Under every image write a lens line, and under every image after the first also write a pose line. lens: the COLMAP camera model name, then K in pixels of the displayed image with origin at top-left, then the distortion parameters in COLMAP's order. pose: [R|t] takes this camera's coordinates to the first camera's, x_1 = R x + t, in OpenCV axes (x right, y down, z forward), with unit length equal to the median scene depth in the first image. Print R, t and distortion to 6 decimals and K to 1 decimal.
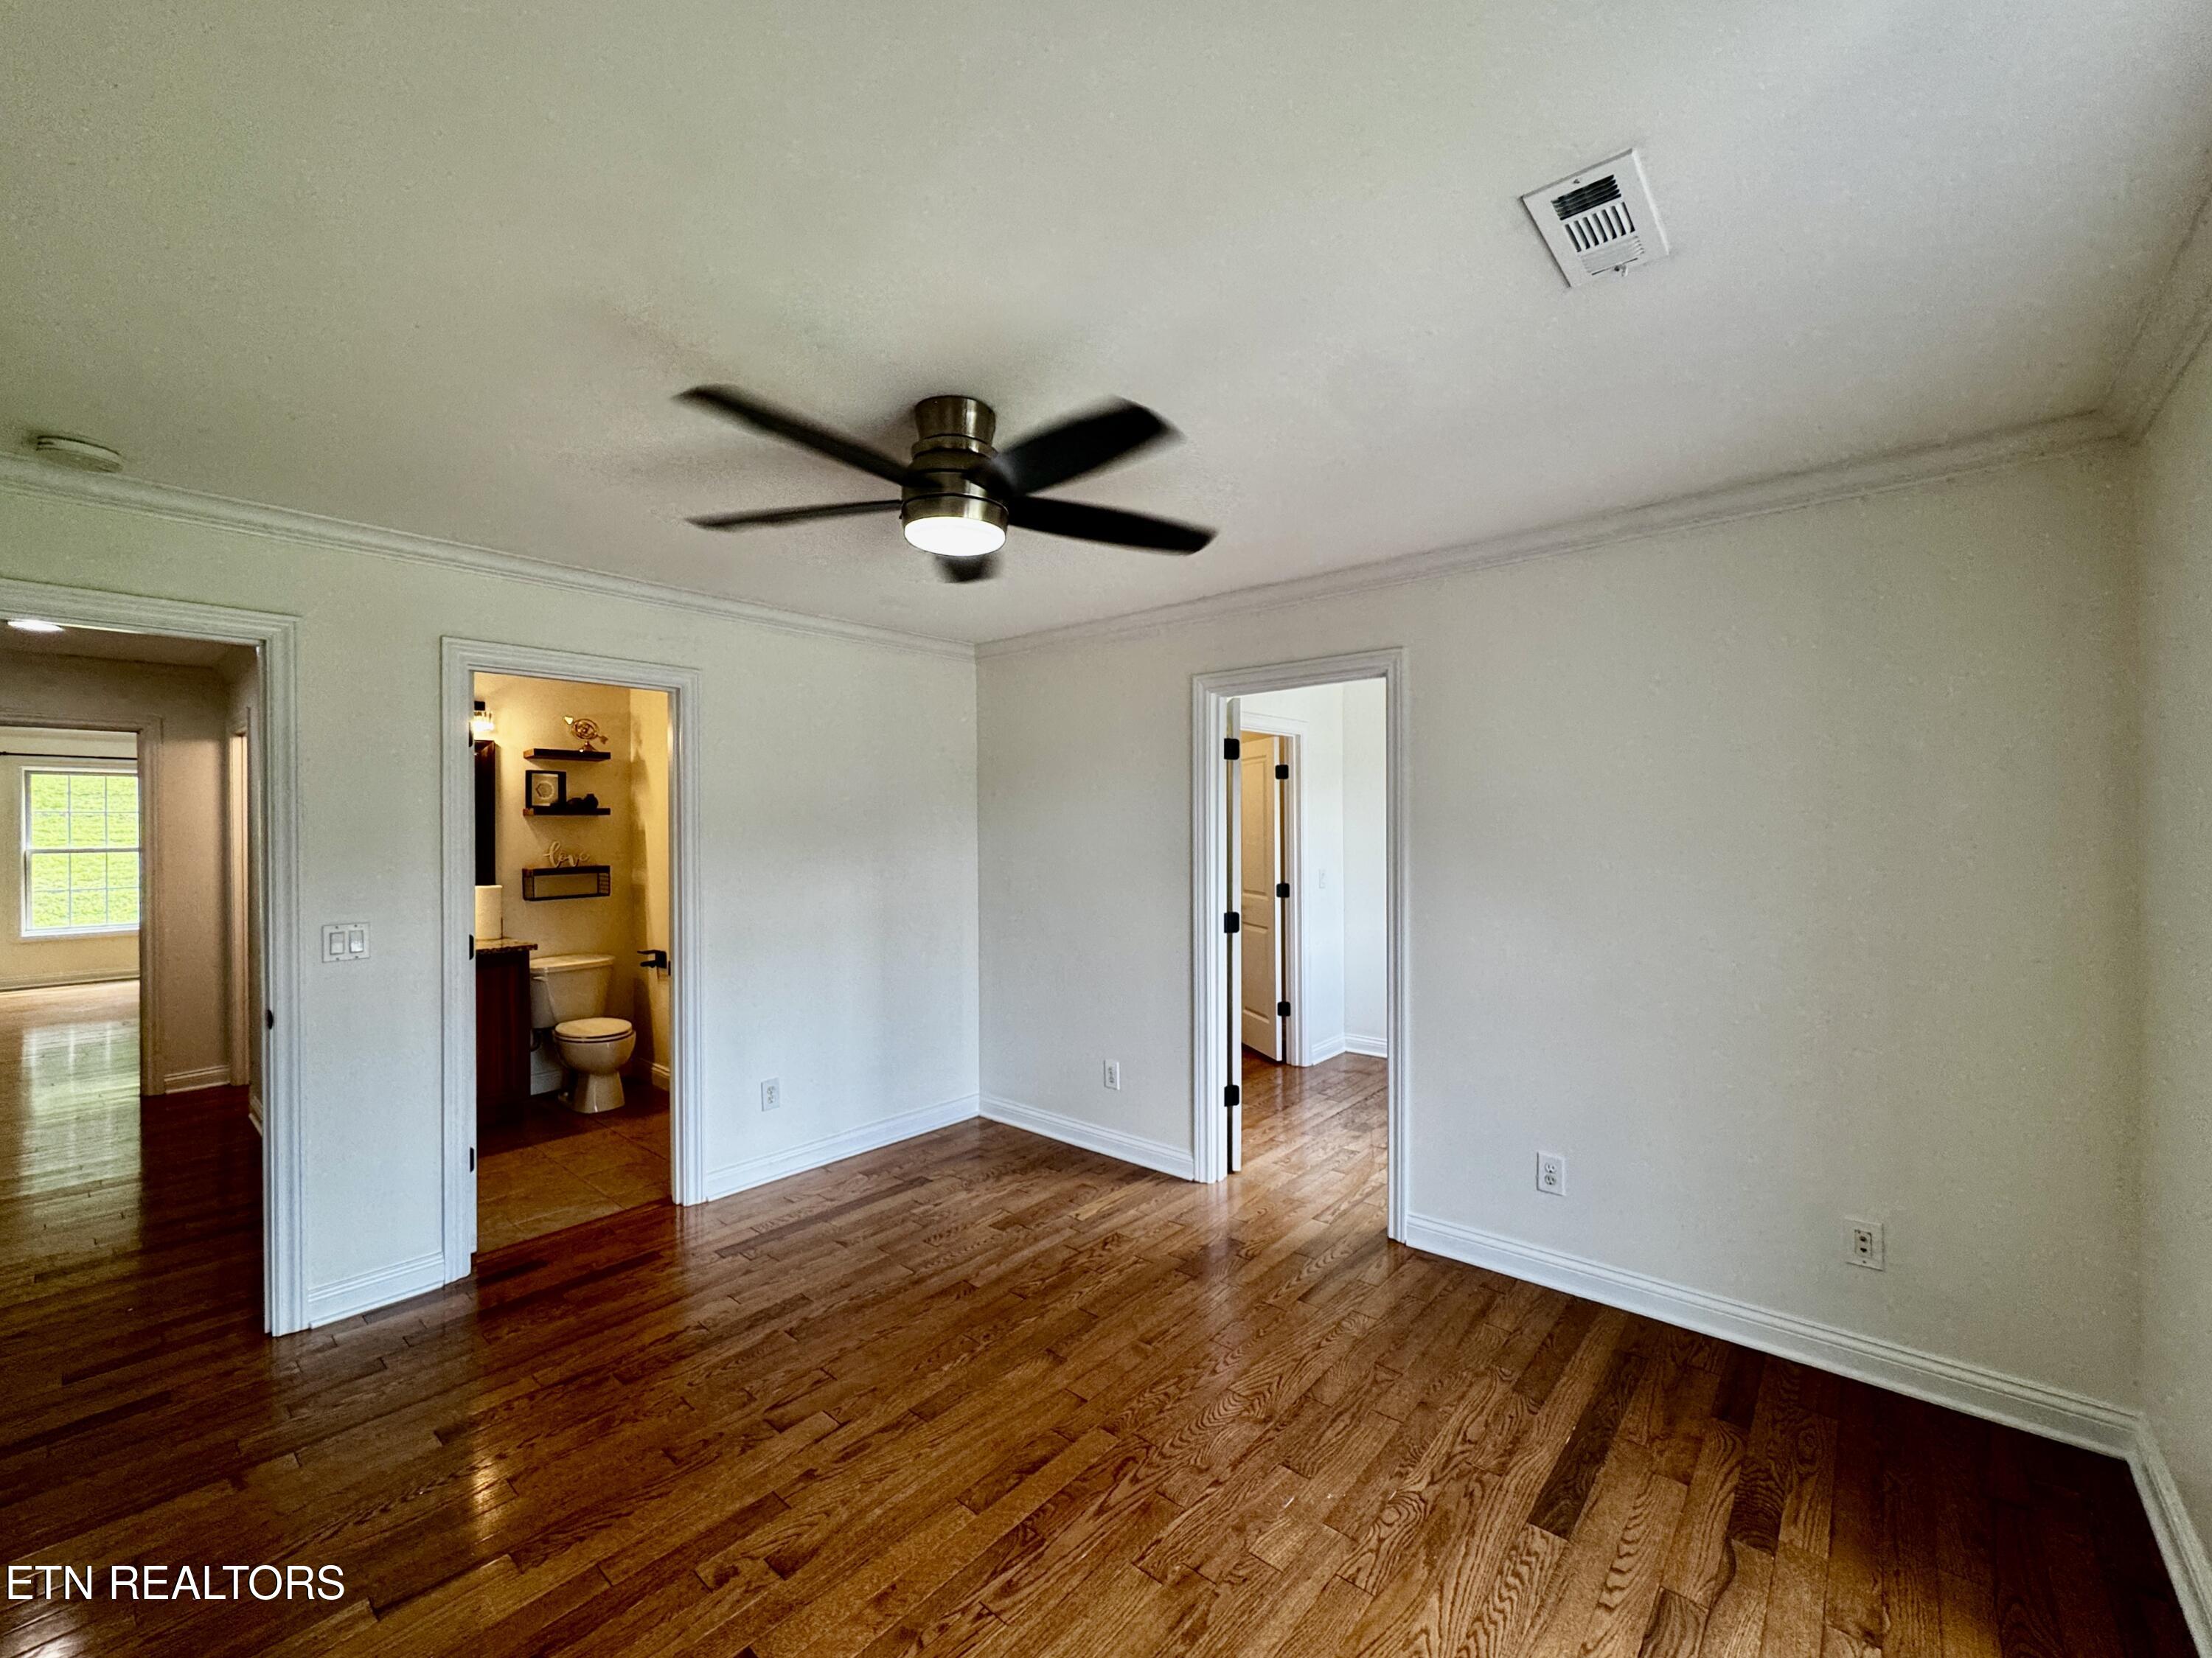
lens RADIAL K [[903.2, 0, 1110.3], [0, 903.2, 820.7], [0, 0, 1]] dist [0.000327, -0.000466]
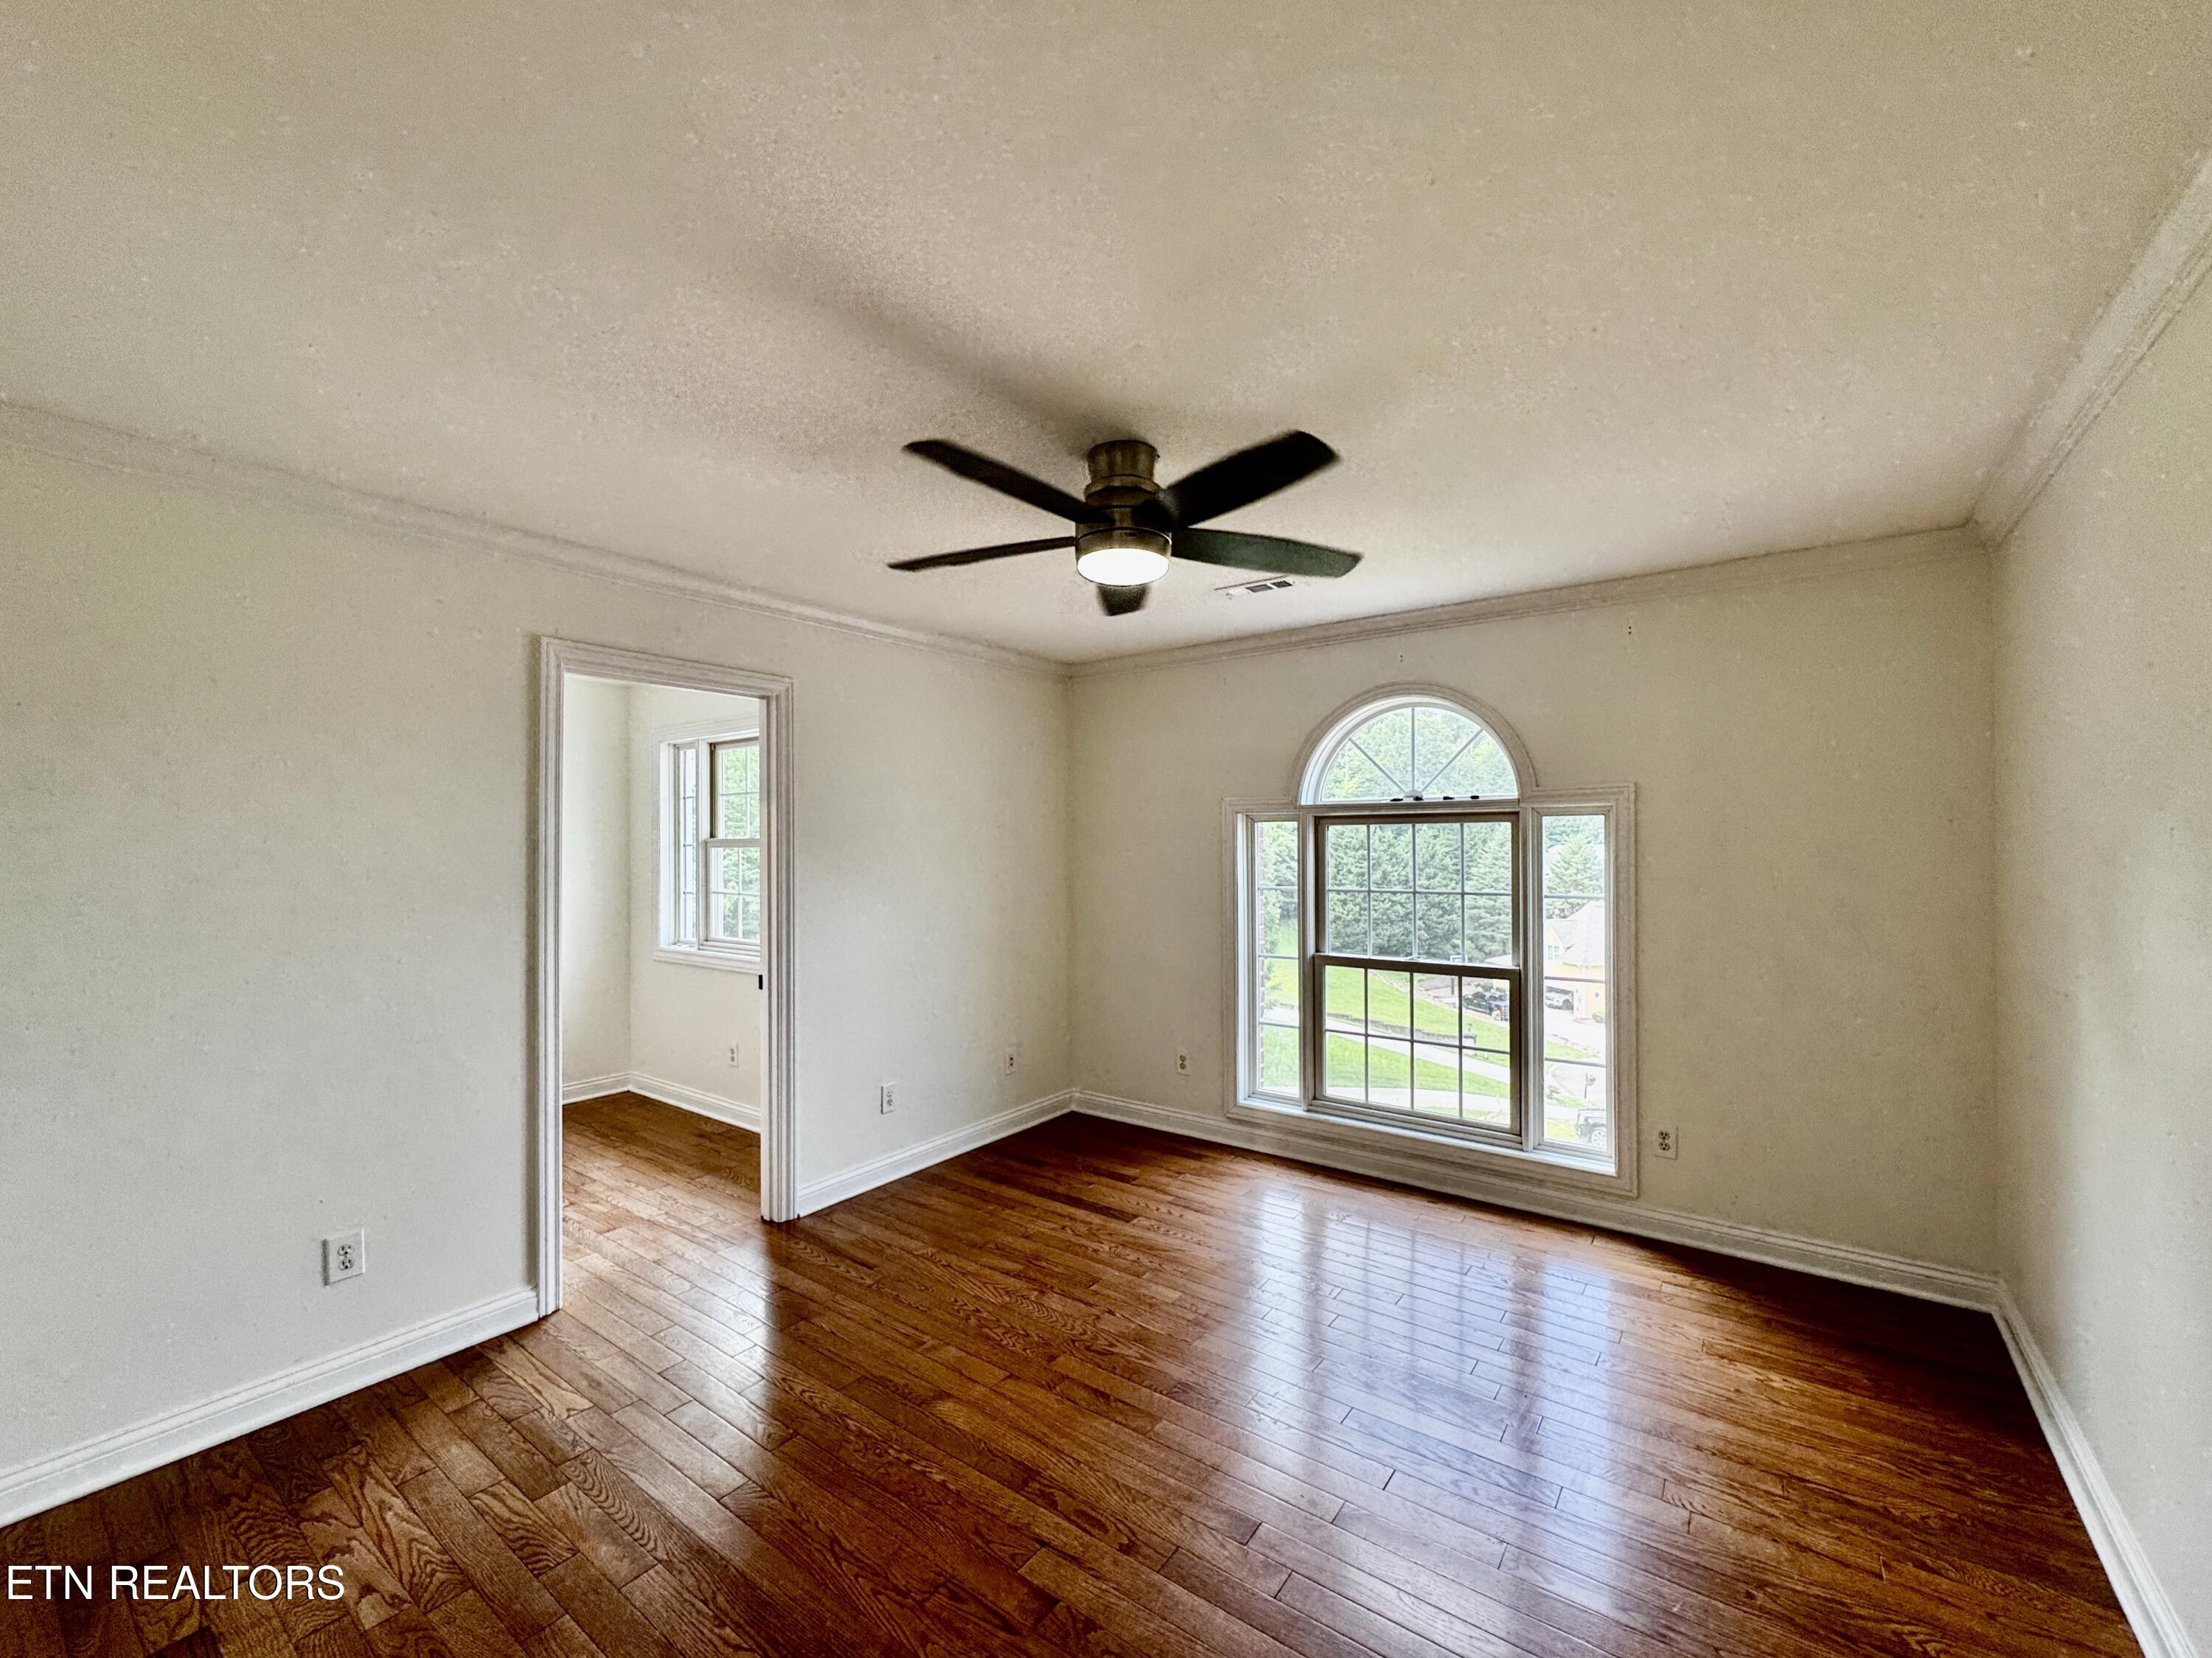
lens RADIAL K [[903.2, 0, 1099.9], [0, 903.2, 833.5], [0, 0, 1]] dist [0.000327, -0.000466]
pose [[-0.072779, 0.019503, 0.997157, -1.074230], [-0.004218, 0.999794, -0.019862, 0.026772], [-0.997339, -0.005652, -0.072682, 0.949142]]
